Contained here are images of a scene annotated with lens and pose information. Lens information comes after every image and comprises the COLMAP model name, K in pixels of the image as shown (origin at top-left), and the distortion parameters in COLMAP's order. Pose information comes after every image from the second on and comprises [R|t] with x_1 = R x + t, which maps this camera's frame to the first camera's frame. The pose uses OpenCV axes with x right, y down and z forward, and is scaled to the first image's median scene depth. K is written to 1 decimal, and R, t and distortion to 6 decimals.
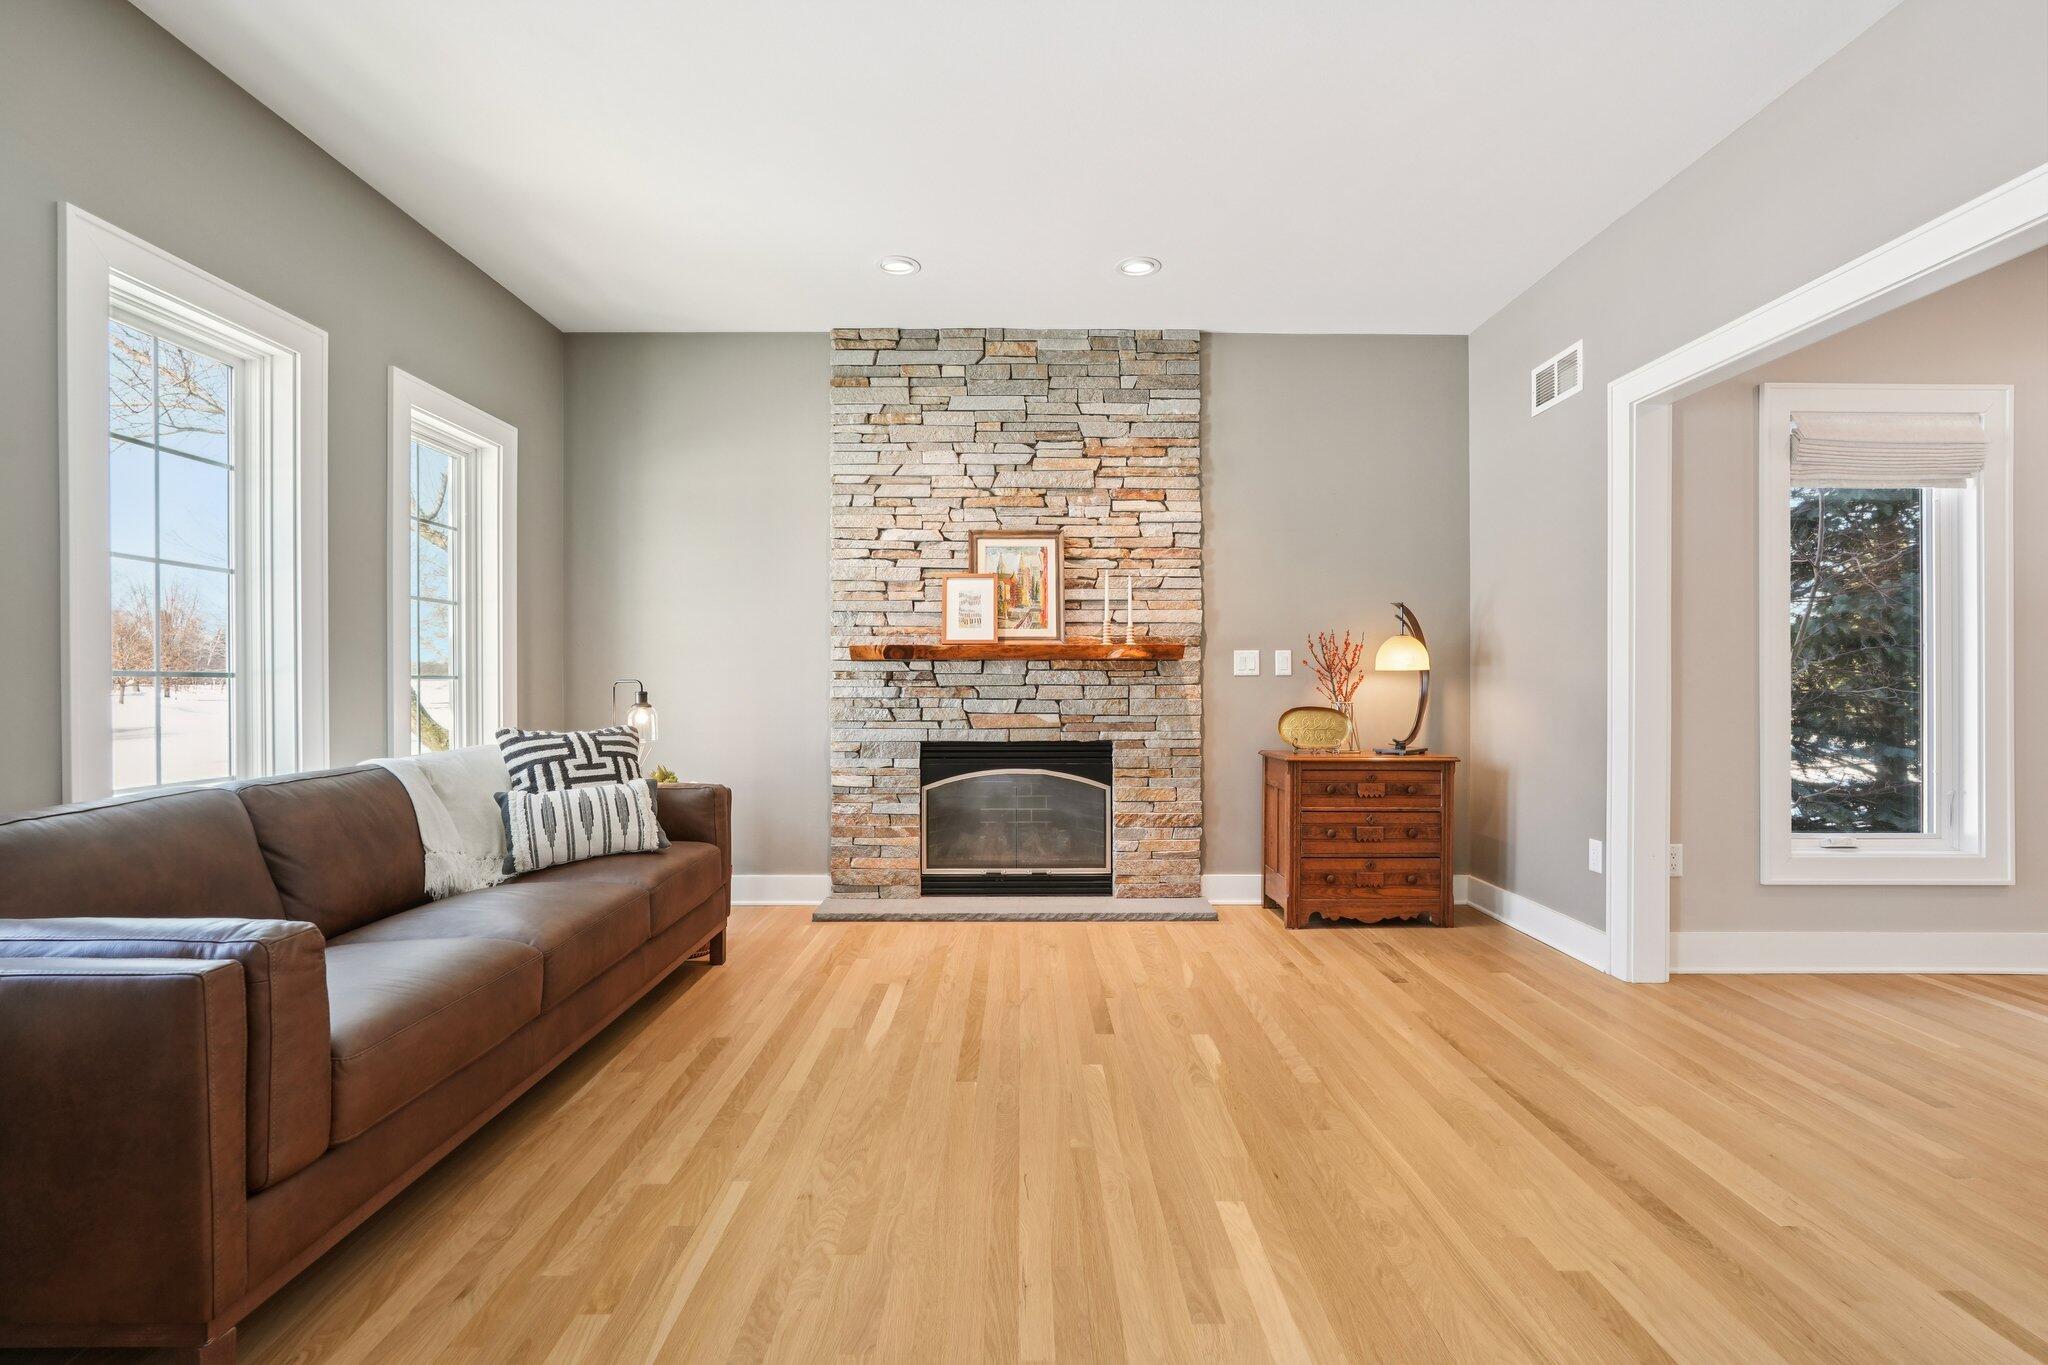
lens RADIAL K [[909.7, 0, 1029.8], [0, 909.7, 683.1], [0, 0, 1]] dist [-0.002005, 0.001338]
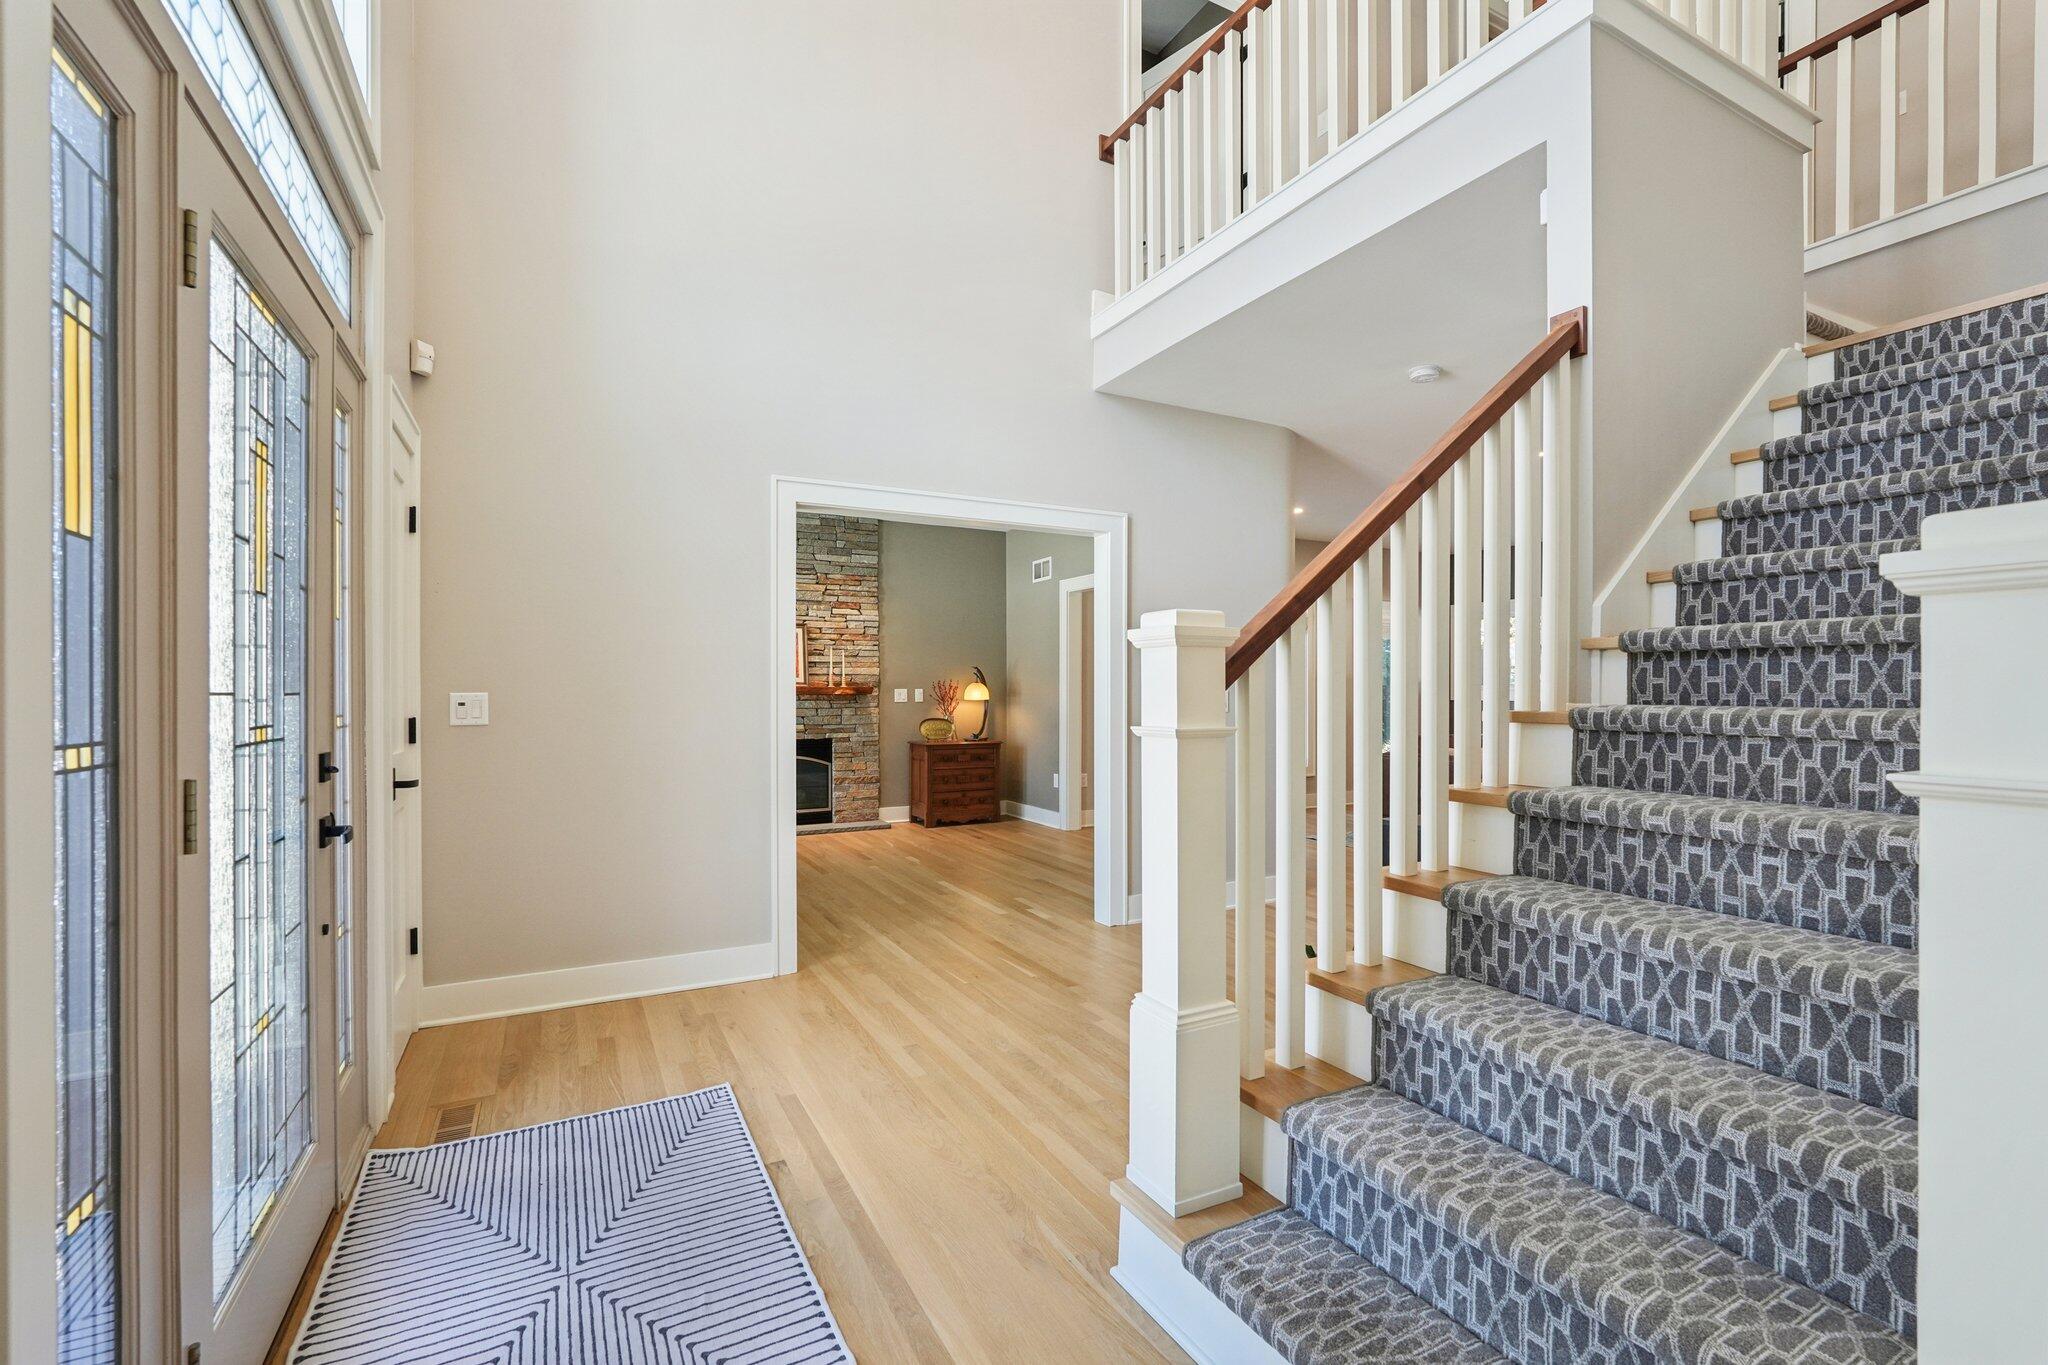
lens RADIAL K [[909.7, 0, 1032.9], [0, 909.7, 682.6], [0, 0, 1]] dist [-0.002005, 0.001338]
pose [[0.885782, 0.002345, 0.464095, -0.406372], [0.000277, 0.999984, -0.005580, -0.039291], [-0.464101, 0.005071, 0.885768, -0.825019]]
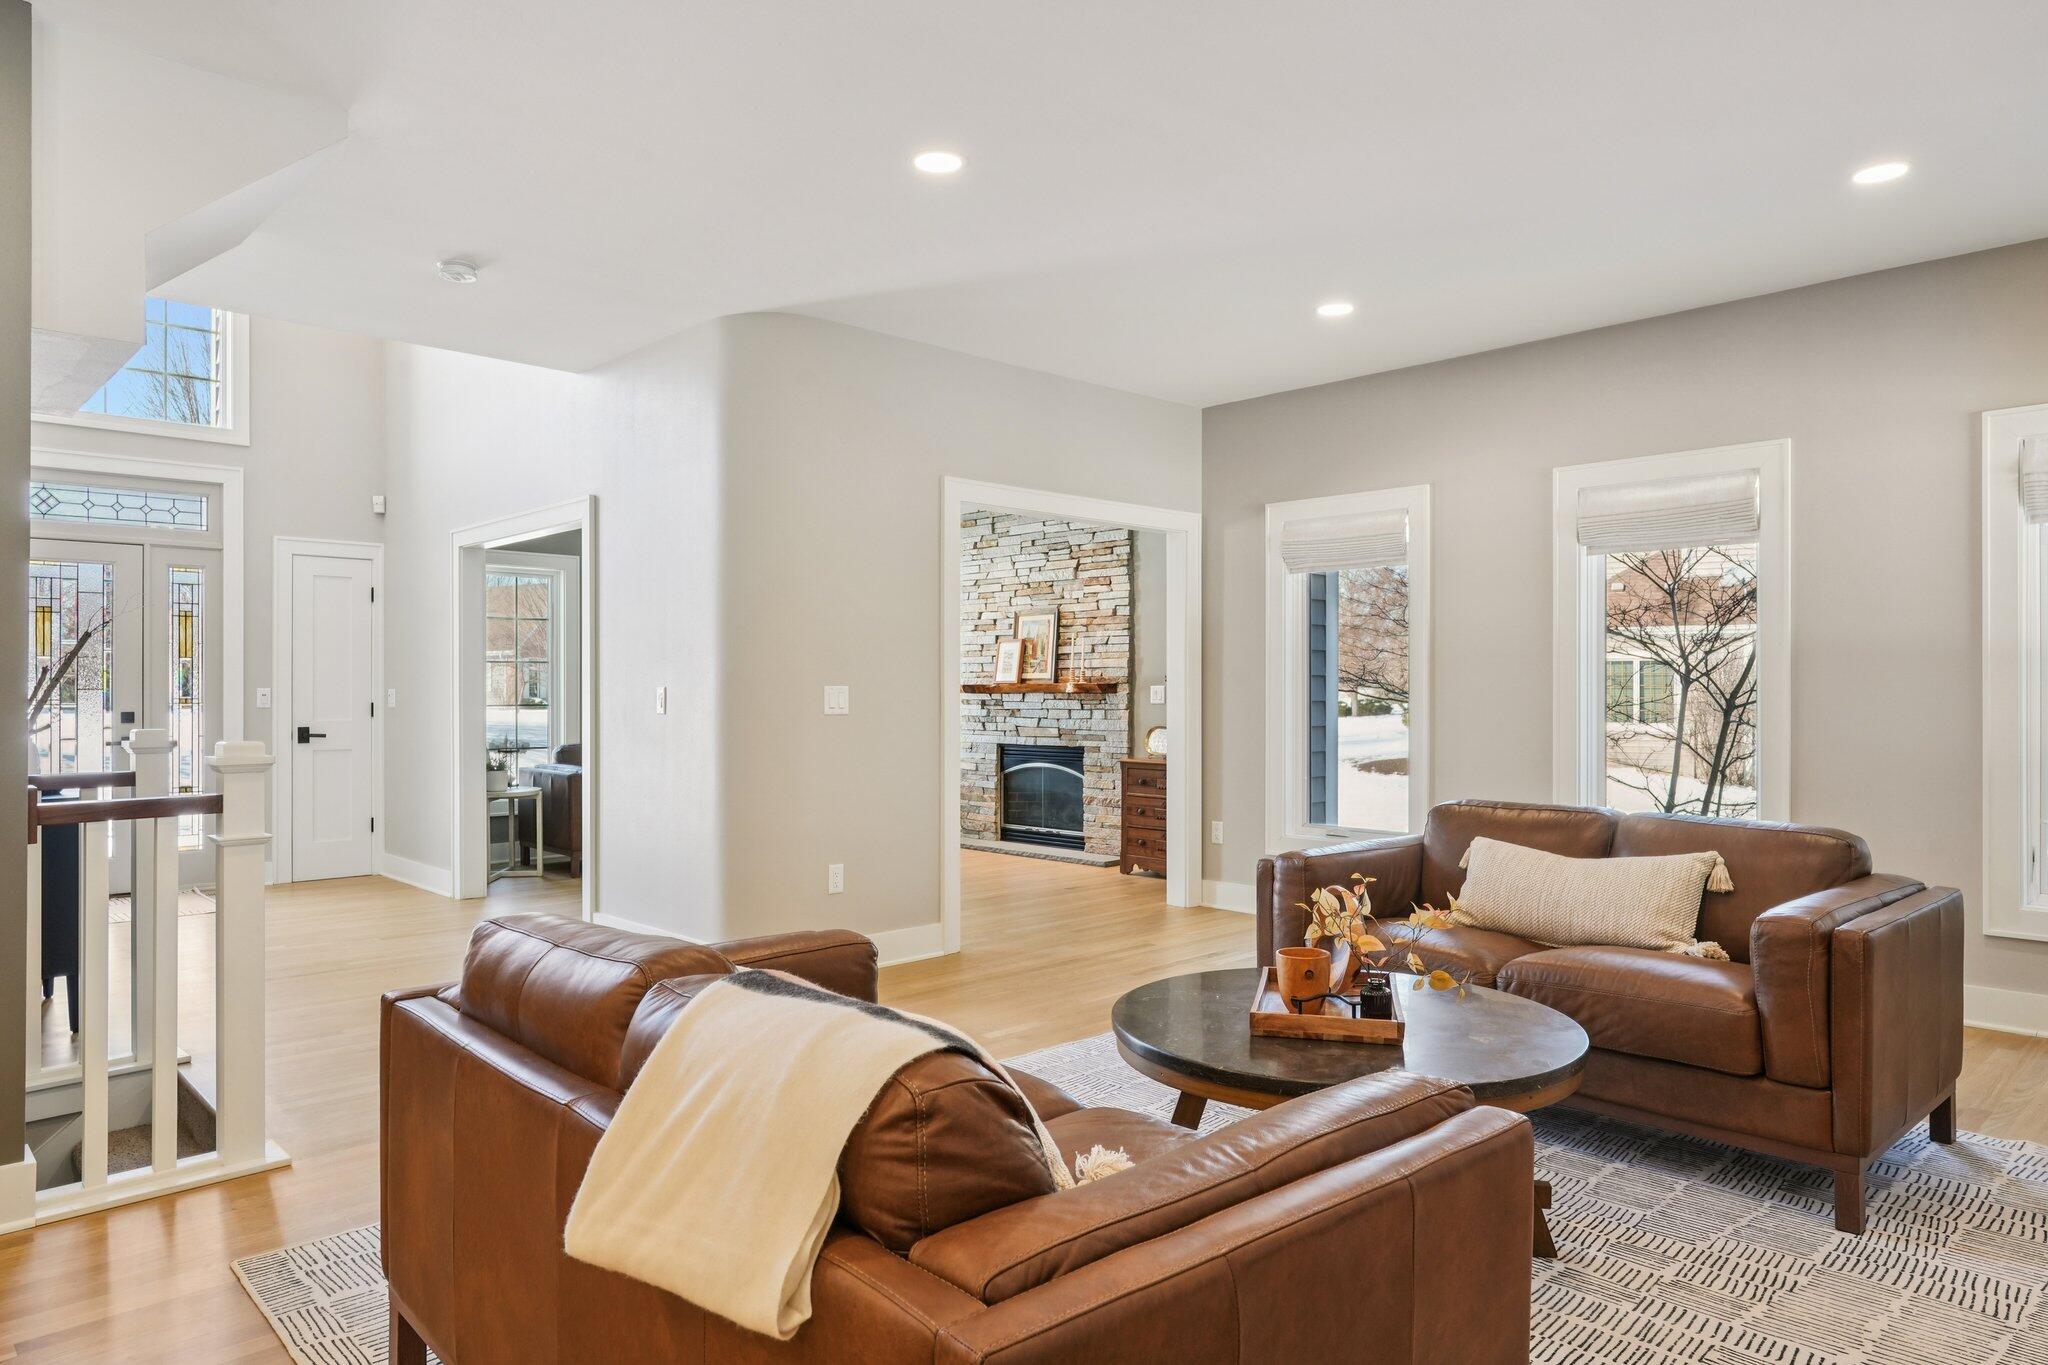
lens RADIAL K [[1263.5, 0, 1031.5], [0, 1263.5, 690.9], [0, 0, 1]] dist [0.001520, 0.000111]
pose [[0.682097, 0.000189, -0.731261, 1.557414], [-0.000574, 1.000000, -0.000277, -0.028124], [0.731261, 0.000609, 0.682097, -0.481480]]
